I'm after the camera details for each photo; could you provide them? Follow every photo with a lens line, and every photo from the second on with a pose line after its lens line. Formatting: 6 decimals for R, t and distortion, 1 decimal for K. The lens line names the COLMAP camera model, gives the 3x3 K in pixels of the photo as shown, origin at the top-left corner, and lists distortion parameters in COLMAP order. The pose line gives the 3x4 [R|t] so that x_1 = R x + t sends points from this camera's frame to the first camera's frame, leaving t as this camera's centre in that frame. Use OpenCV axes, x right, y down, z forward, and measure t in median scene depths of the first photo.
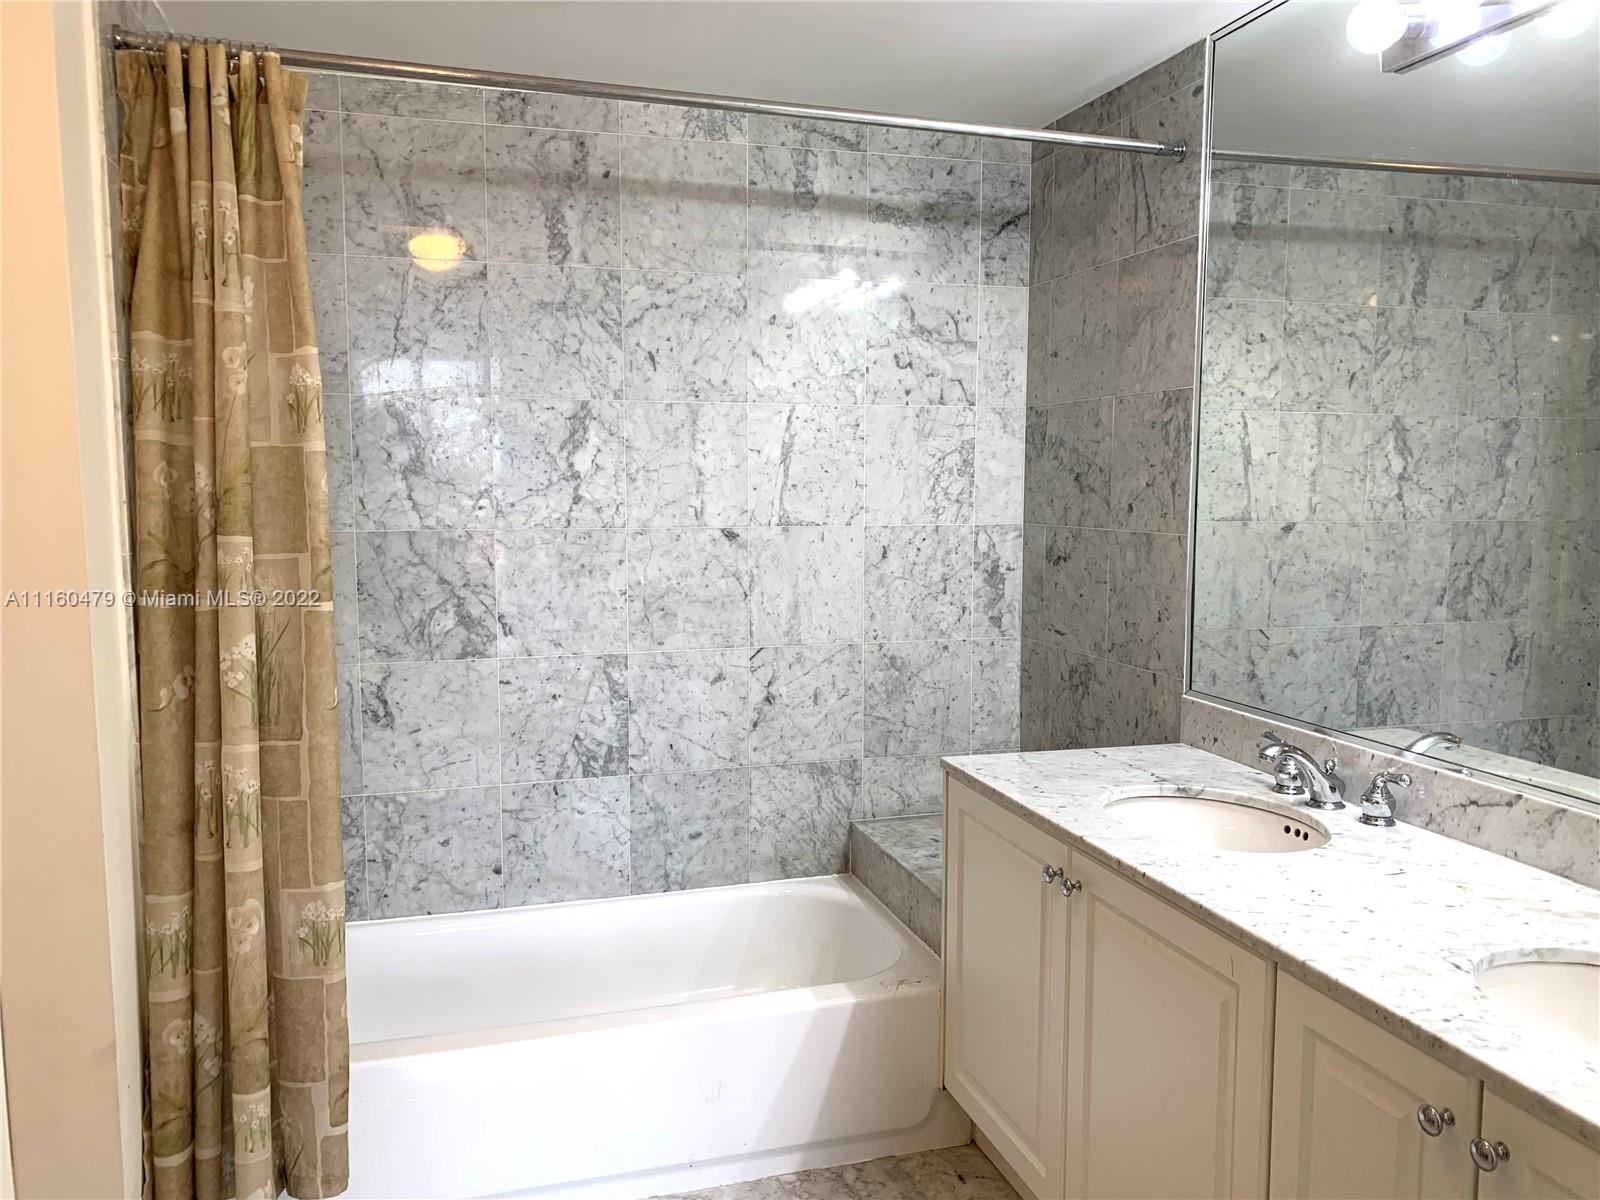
lens RADIAL K [[1257.5, 0, 806.7], [0, 1257.5, 601.5], [0, 0, 1]] dist [0.075944, -0.017762]
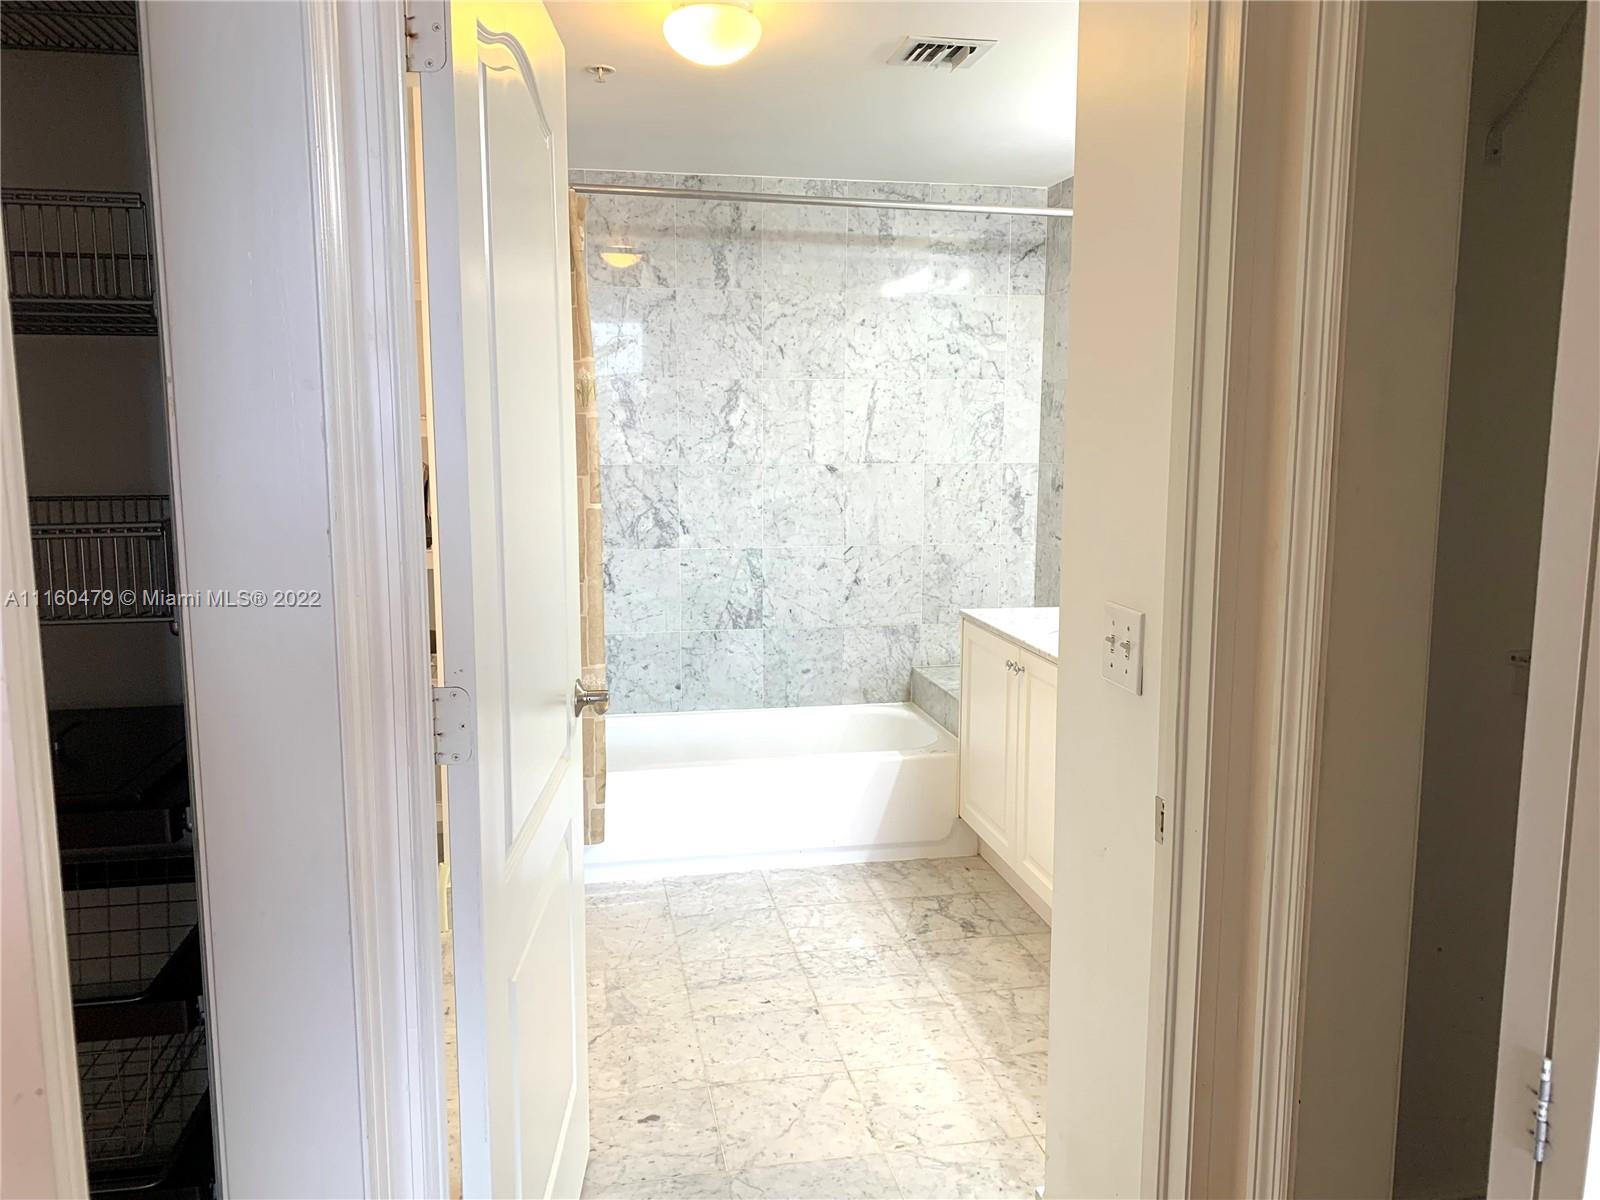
lens RADIAL K [[1257.5, 0, 792.7], [0, 1257.5, 601.7], [0, 0, 1]] dist [0.075944, -0.017762]
pose [[0.994364, 0.016898, -0.104662, 0.052671], [-0.012332, 0.998950, 0.044128, 0.039376], [0.105298, -0.042588, 0.993528, -0.498424]]
